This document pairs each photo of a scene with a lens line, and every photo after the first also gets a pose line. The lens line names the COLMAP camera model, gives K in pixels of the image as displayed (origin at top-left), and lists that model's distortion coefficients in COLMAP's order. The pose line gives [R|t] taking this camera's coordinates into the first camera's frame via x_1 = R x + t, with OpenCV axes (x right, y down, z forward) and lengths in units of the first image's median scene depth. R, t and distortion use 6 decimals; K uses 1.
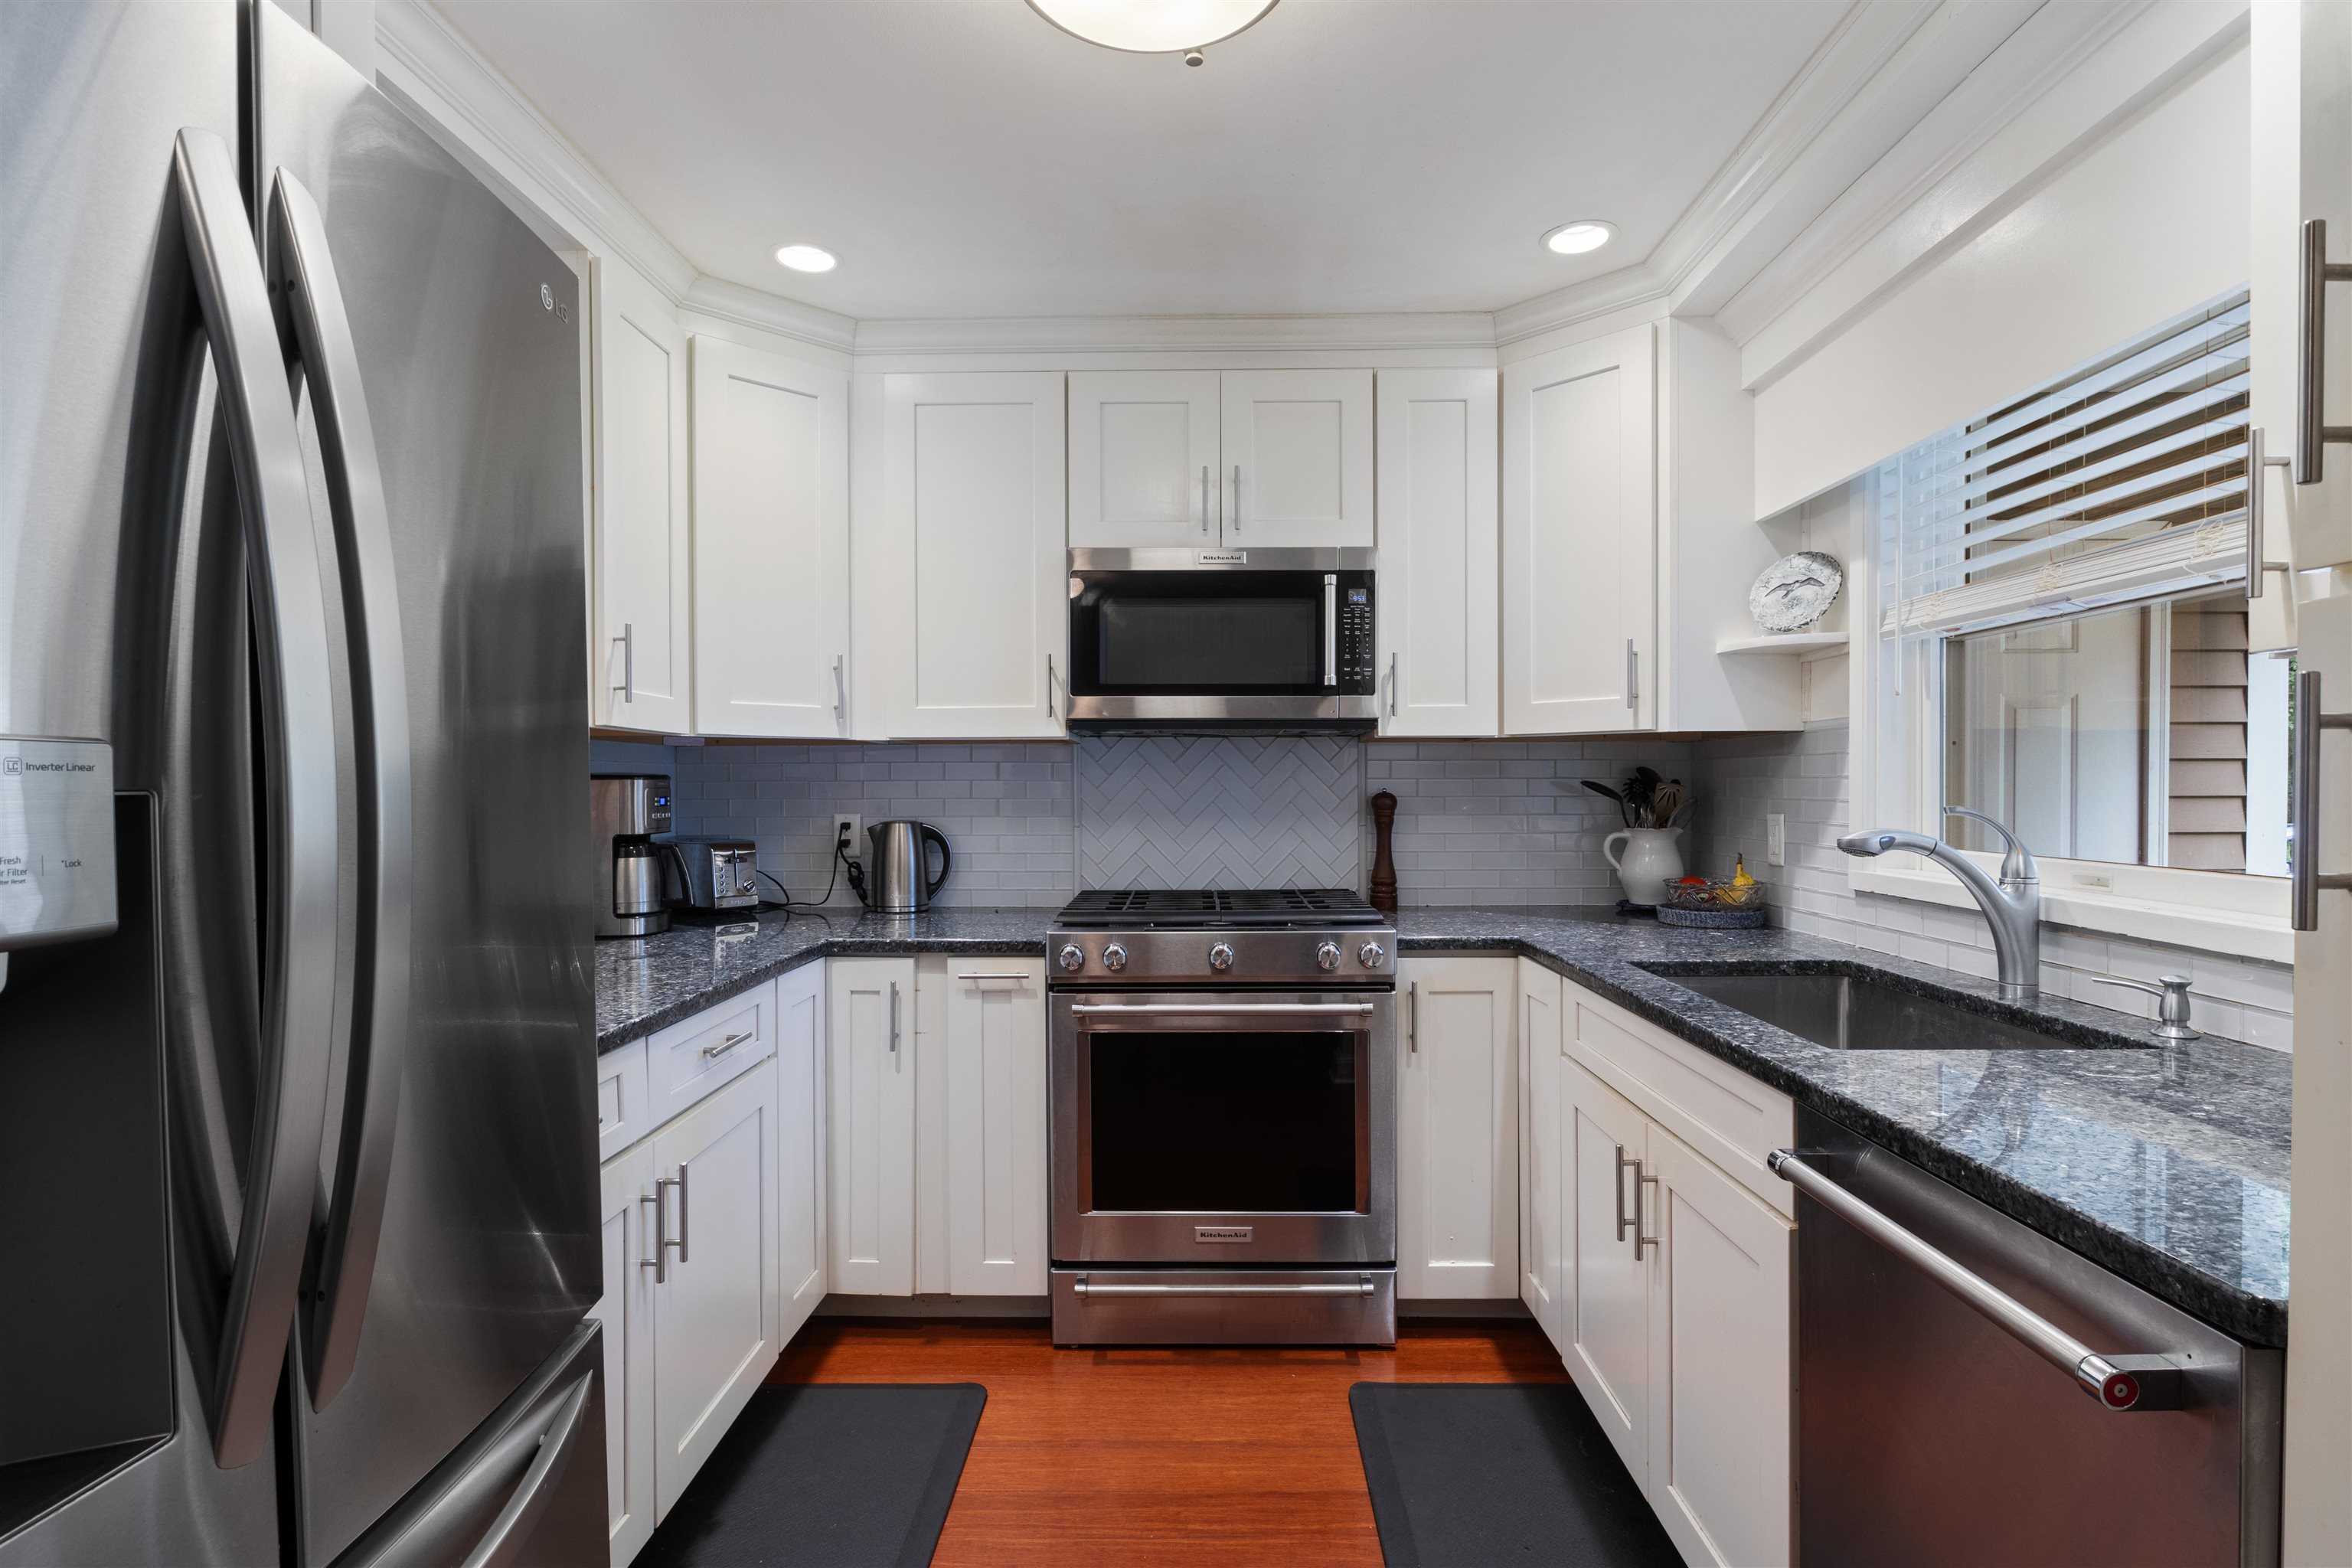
lens RADIAL K [[1172.8, 0, 1172.2], [0, 1172.8, 792.2], [0, 0, 1]] dist [0.000061, -0.000256]
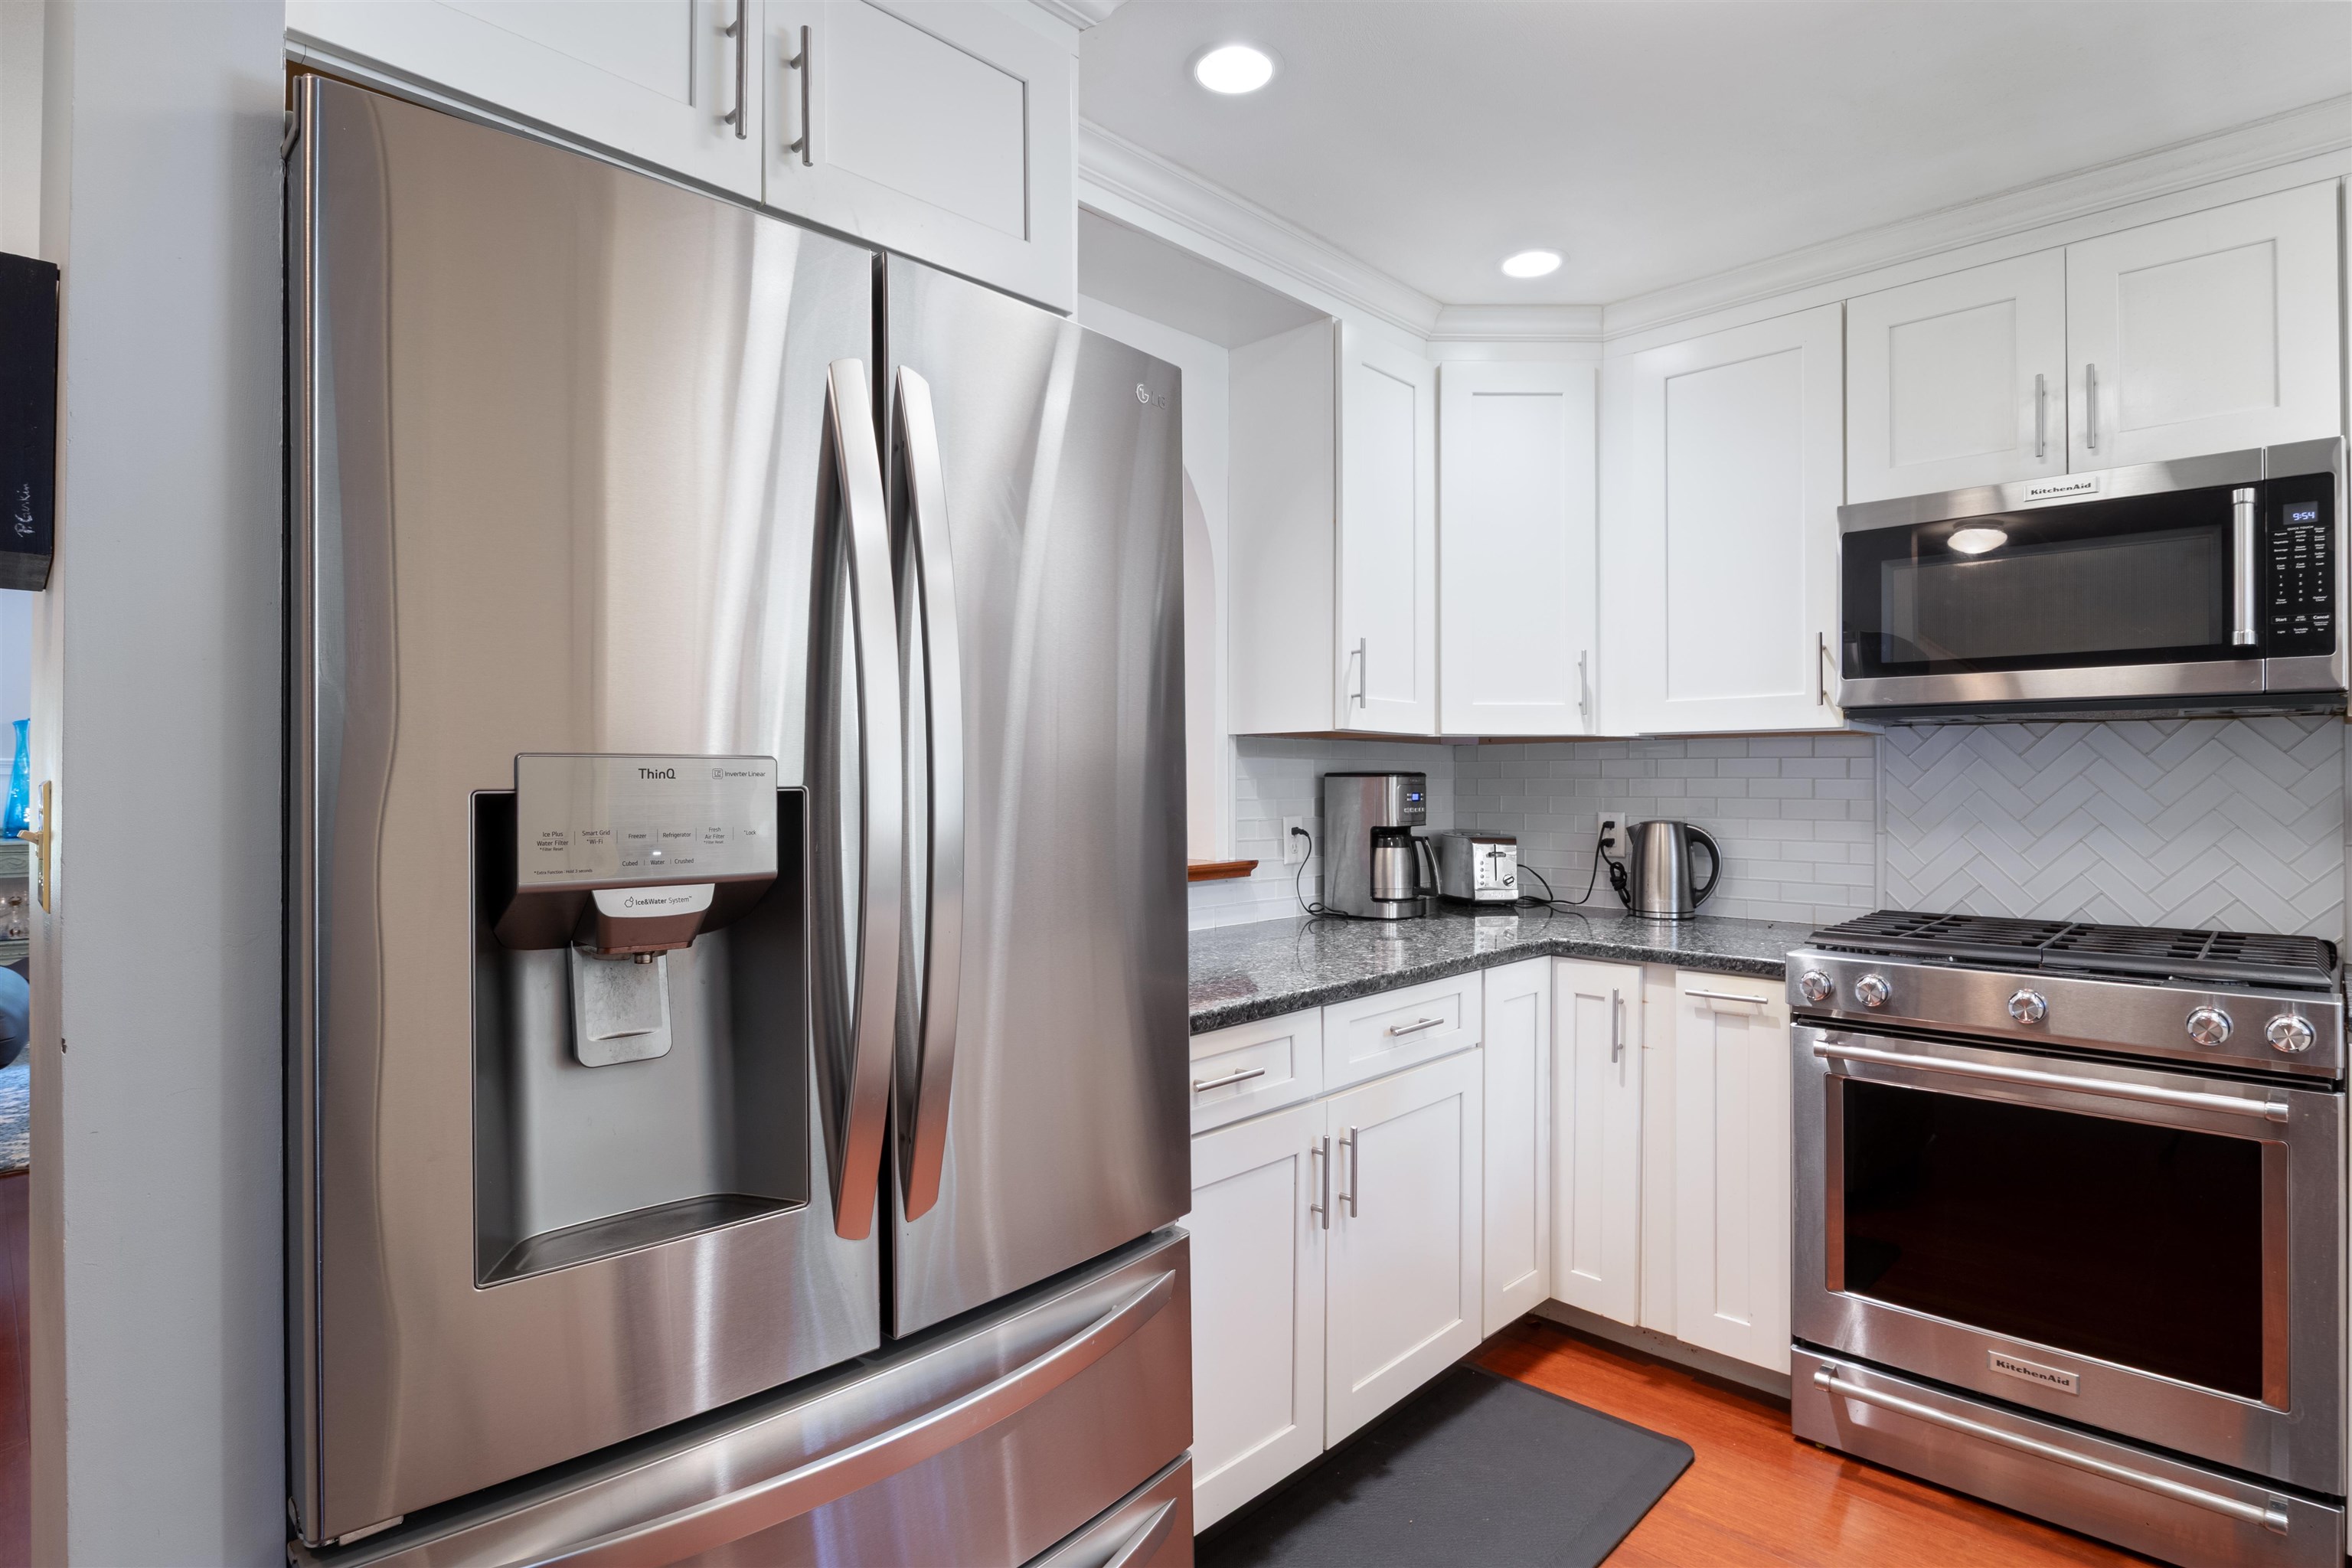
lens RADIAL K [[1191.4, 0, 1179.5], [0, 1191.4, 764.1], [0, 0, 1]] dist [0.000292, -0.000760]
pose [[0.737995, -0.005639, -0.674782, 0.149525], [-0.007449, 0.999836, -0.016502, -0.002811], [0.674765, 0.017205, 0.737832, 0.040317]]
